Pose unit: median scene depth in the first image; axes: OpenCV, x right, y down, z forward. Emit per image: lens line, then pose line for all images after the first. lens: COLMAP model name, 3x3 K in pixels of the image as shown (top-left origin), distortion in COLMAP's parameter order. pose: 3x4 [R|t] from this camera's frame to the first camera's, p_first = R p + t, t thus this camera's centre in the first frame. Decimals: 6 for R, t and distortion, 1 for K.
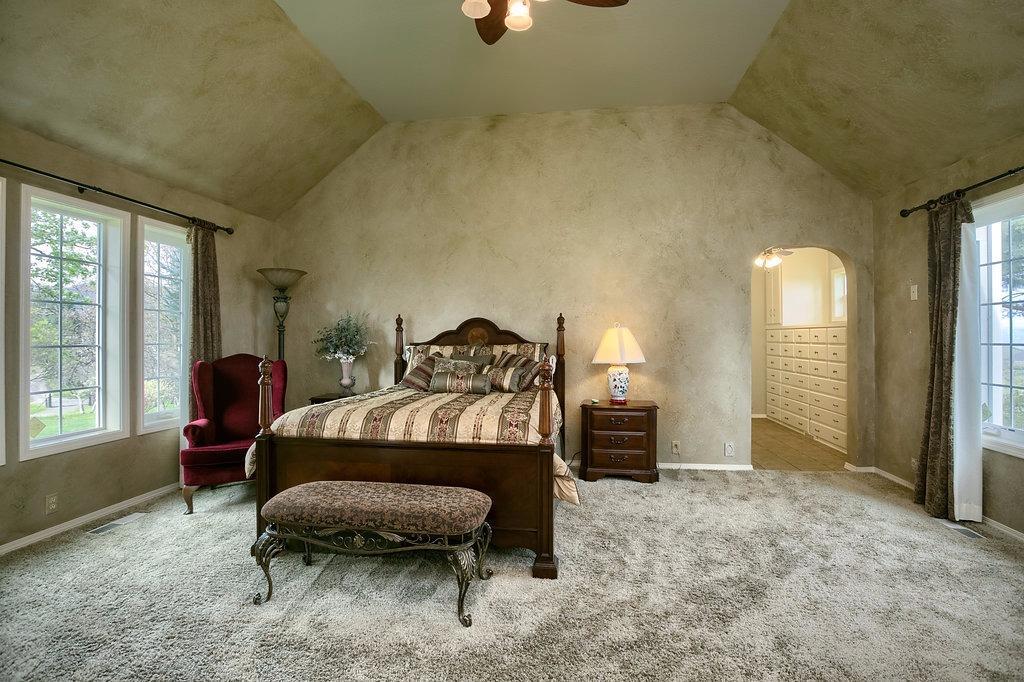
lens RADIAL K [[495.7, 0, 512.0], [0, 495.7, 341.0], [0, 0, 1]] dist [-0.082012, 0.036580]
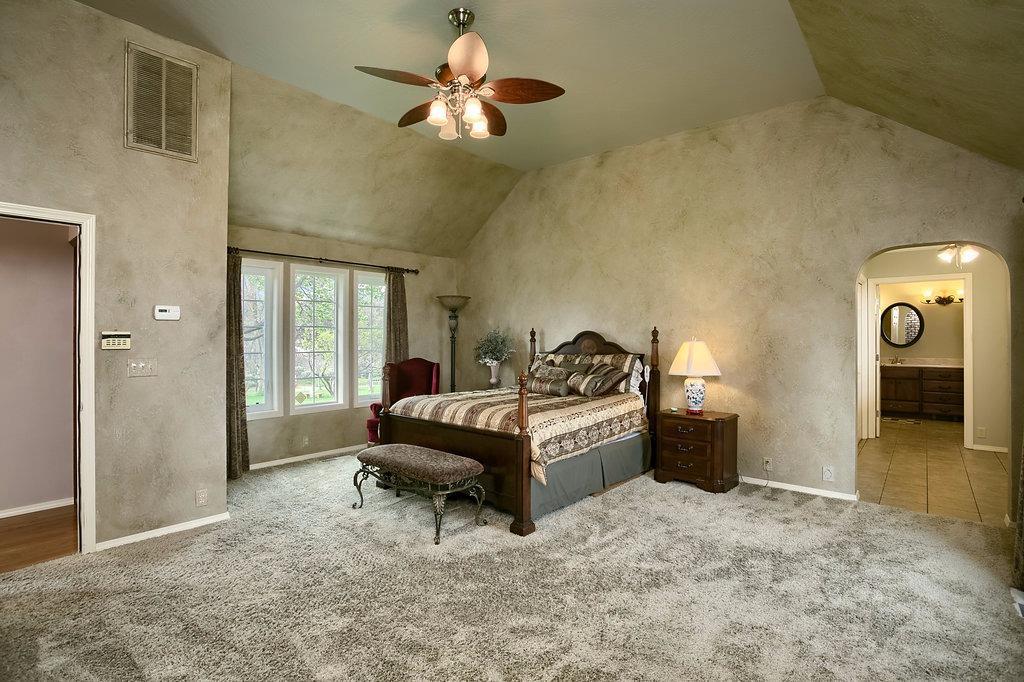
lens RADIAL K [[495.7, 0, 512.0], [0, 495.7, 341.0], [0, 0, 1]] dist [-0.082012, 0.036580]
pose [[0.844283, 0.007140, -0.535850, 0.428107], [-0.004989, 0.999973, 0.005463, -0.030307], [0.535874, -0.001939, 0.844295, -0.082871]]
